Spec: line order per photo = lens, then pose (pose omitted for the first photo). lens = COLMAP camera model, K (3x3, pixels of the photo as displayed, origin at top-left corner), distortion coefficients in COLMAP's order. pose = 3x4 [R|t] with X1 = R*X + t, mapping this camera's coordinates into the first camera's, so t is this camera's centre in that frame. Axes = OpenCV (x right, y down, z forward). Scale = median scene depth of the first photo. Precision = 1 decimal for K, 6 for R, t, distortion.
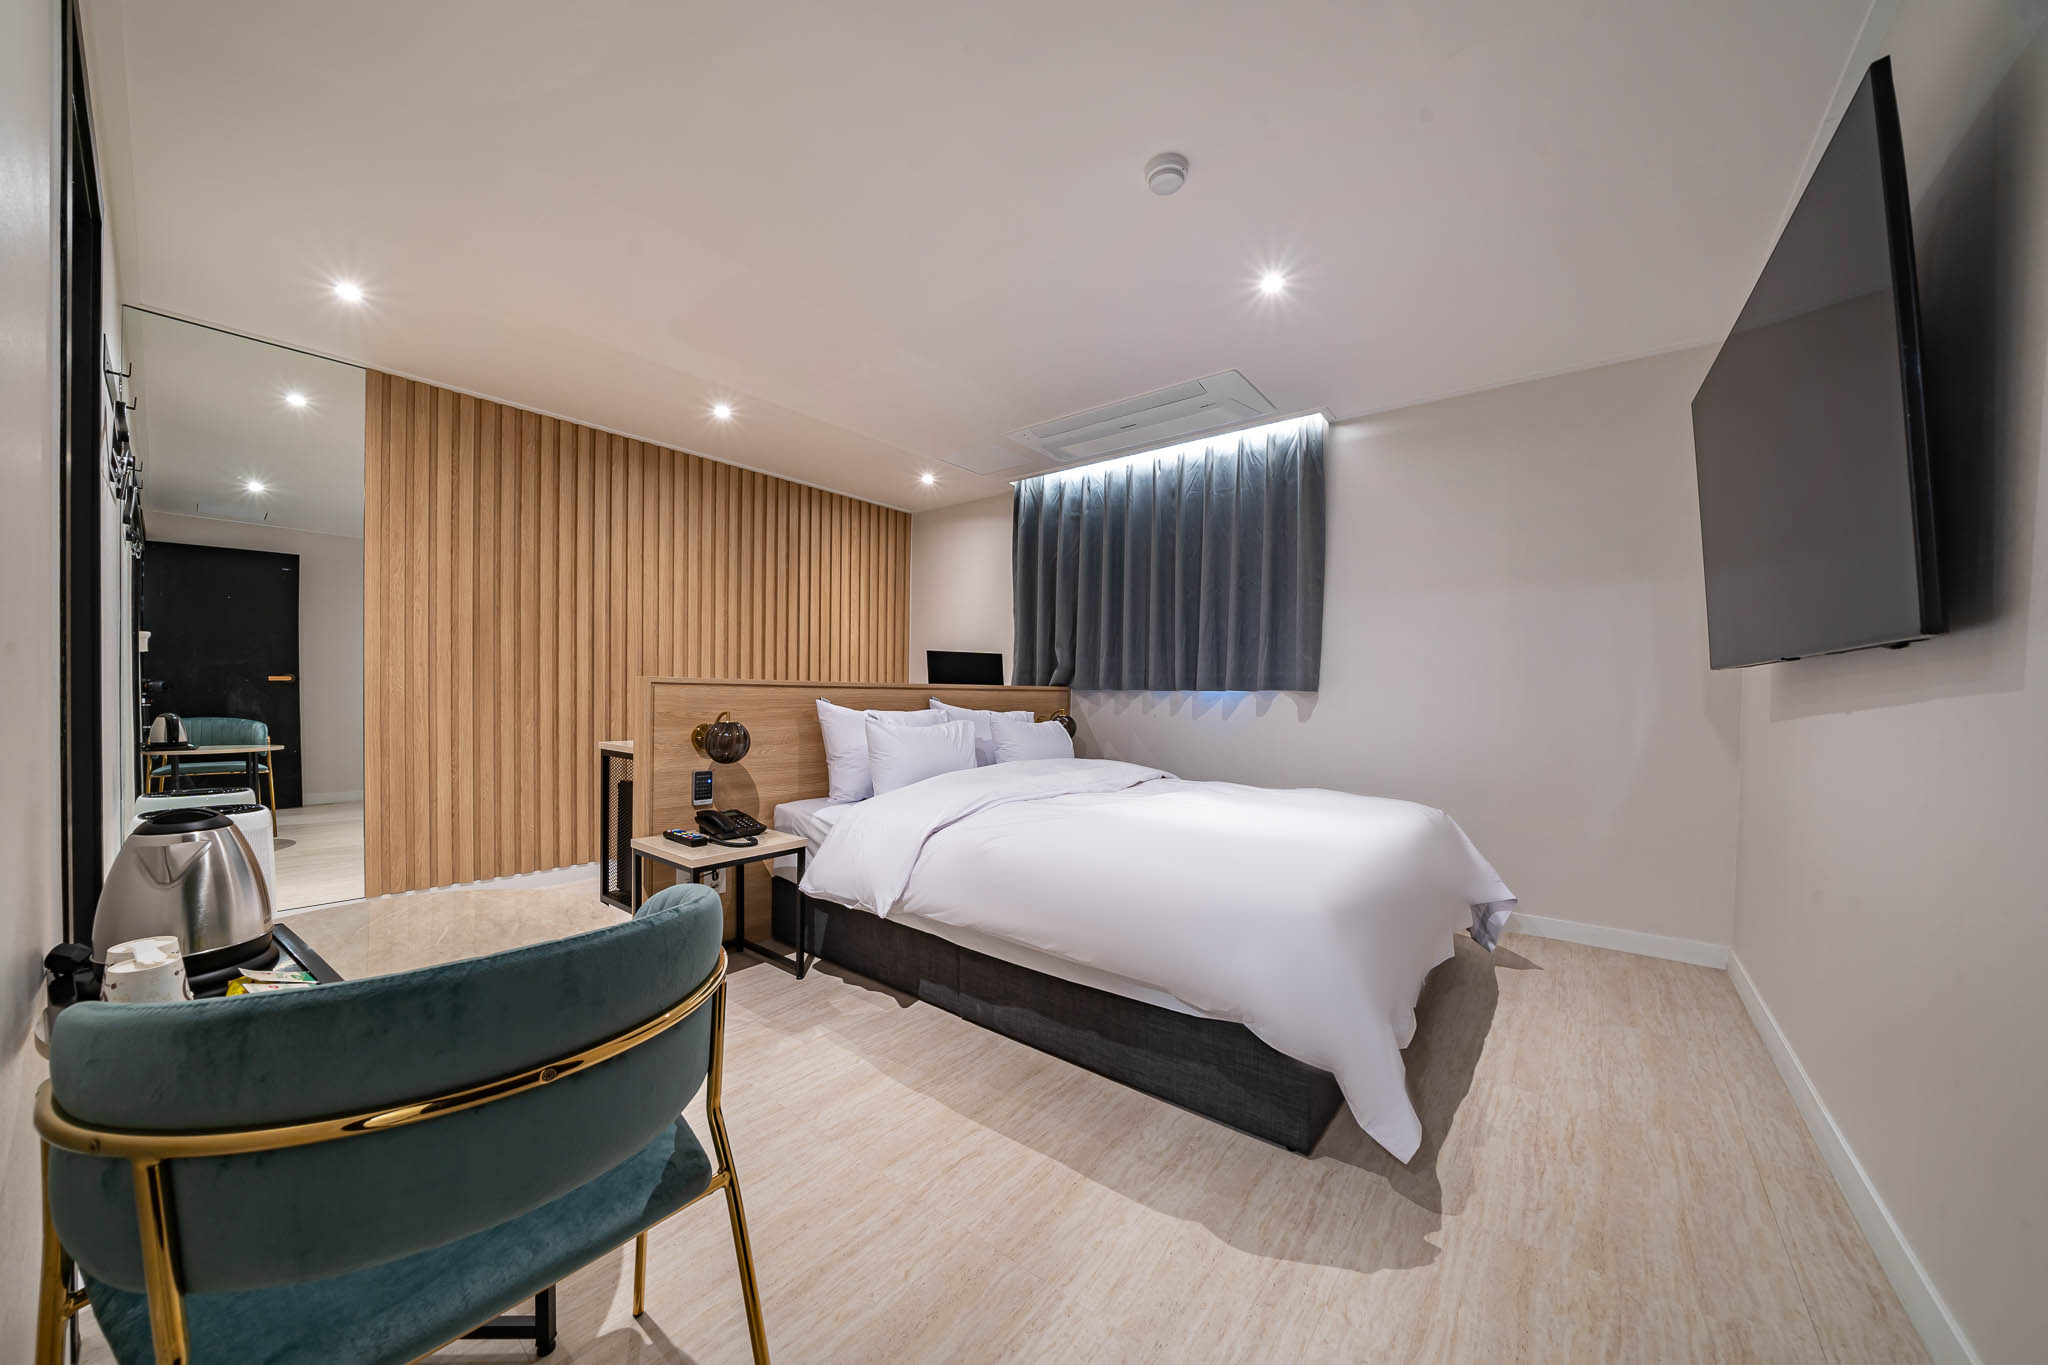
lens RADIAL K [[701.9, 0, 999.9], [0, 701.9, 696.6], [0, 0, 1]] dist [-0.000870, -0.000076]
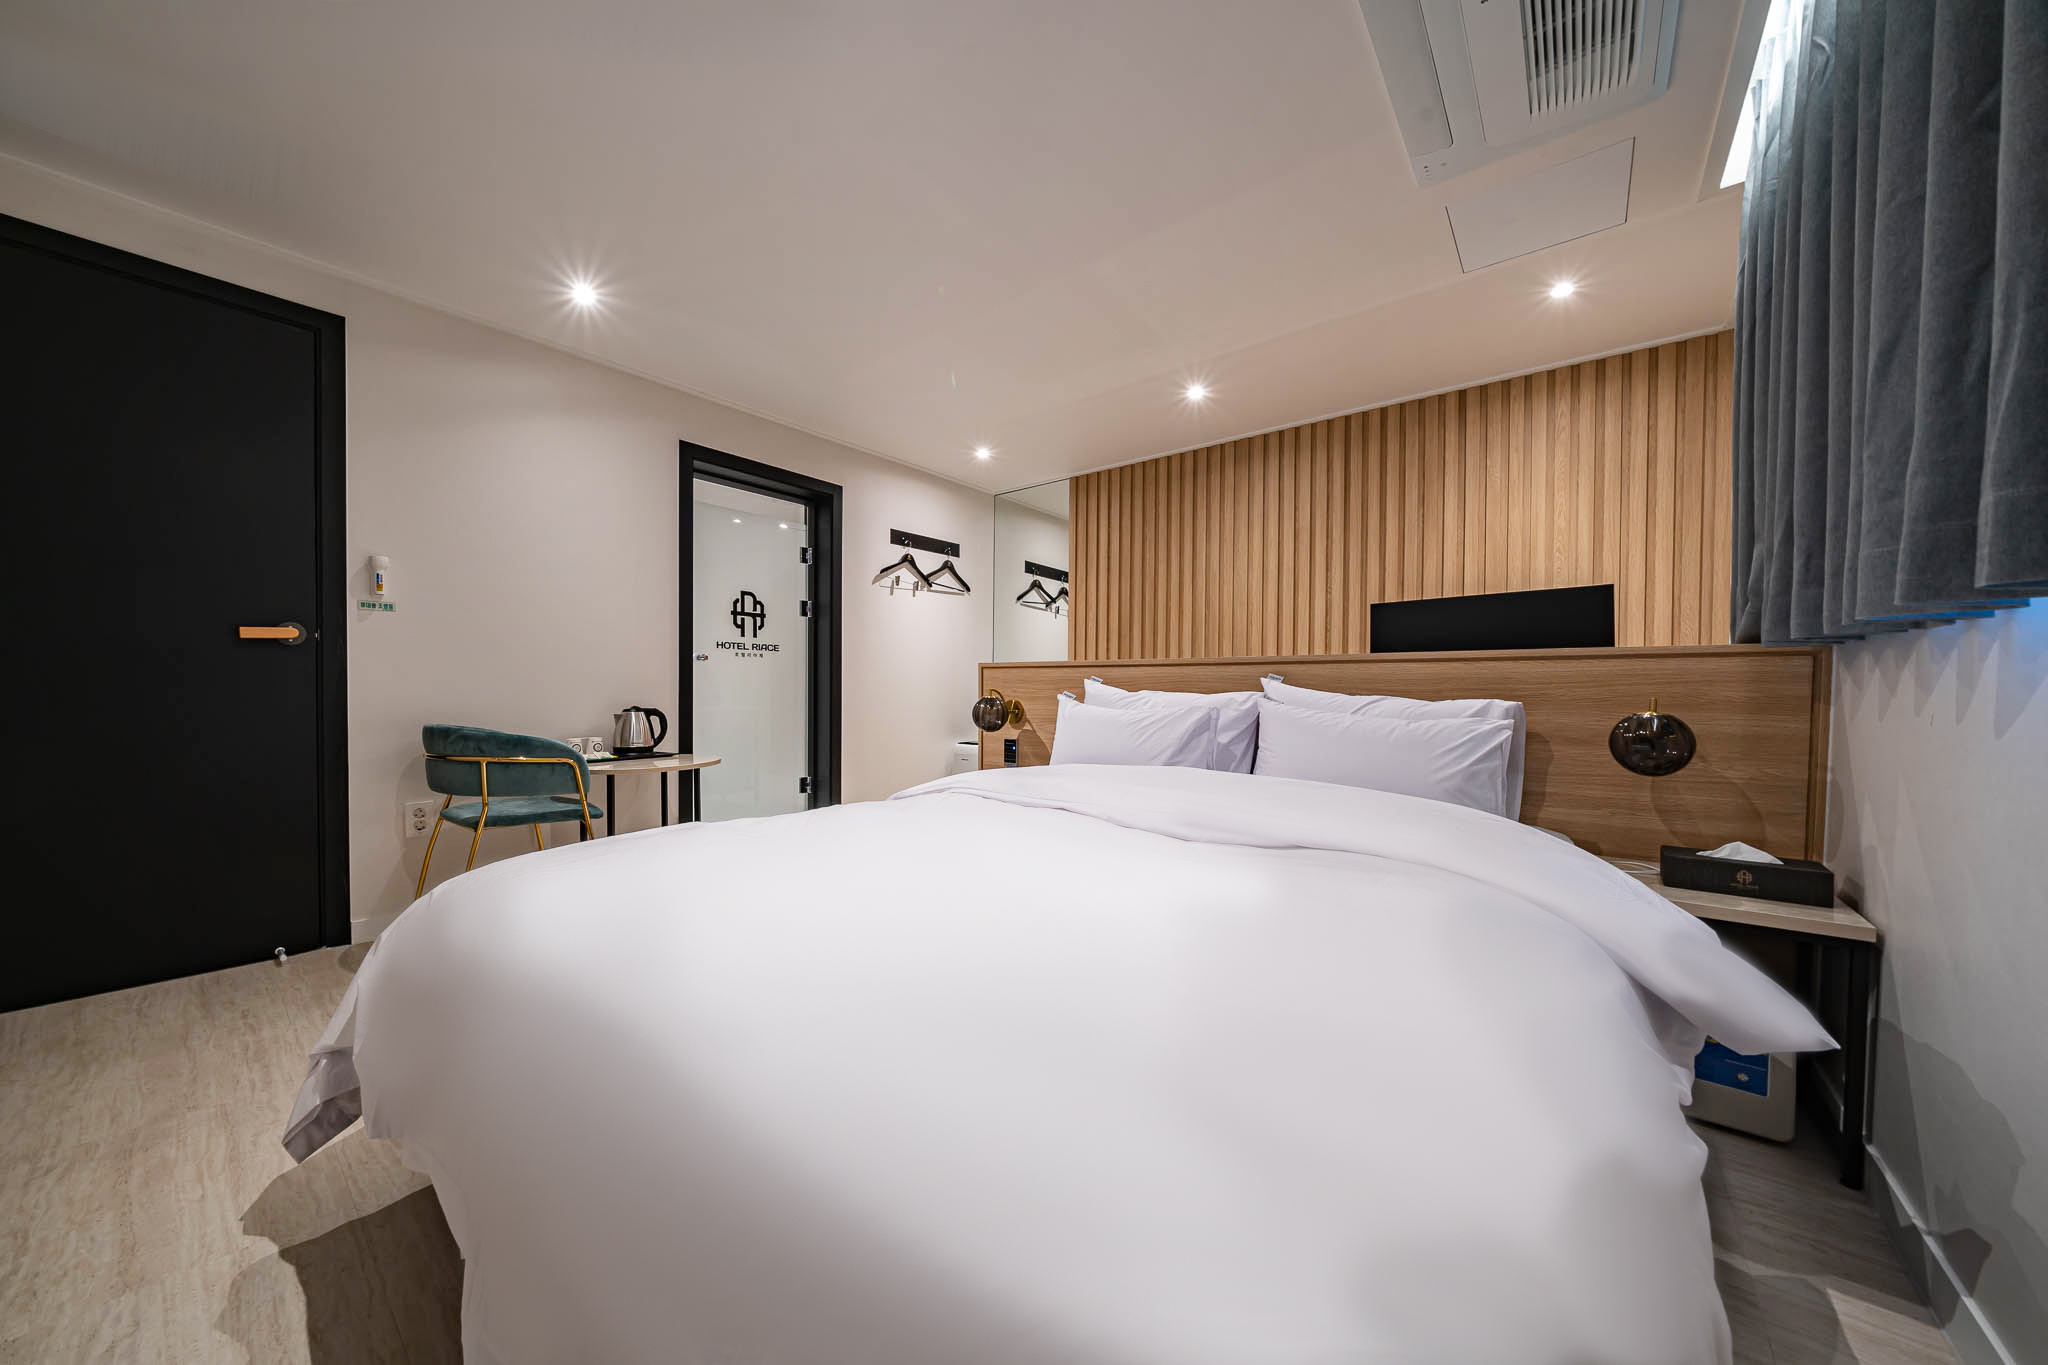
lens RADIAL K [[723.7, 0, 1024.0], [0, 723.7, 682.5], [0, 0, 1]] dist [0.001338, 0.000296]
pose [[0.040866, -0.030005, -0.998714, 0.600232], [-0.009540, 0.999492, -0.030419, 0.035167], [0.999119, 0.010771, 0.040559, 0.720661]]
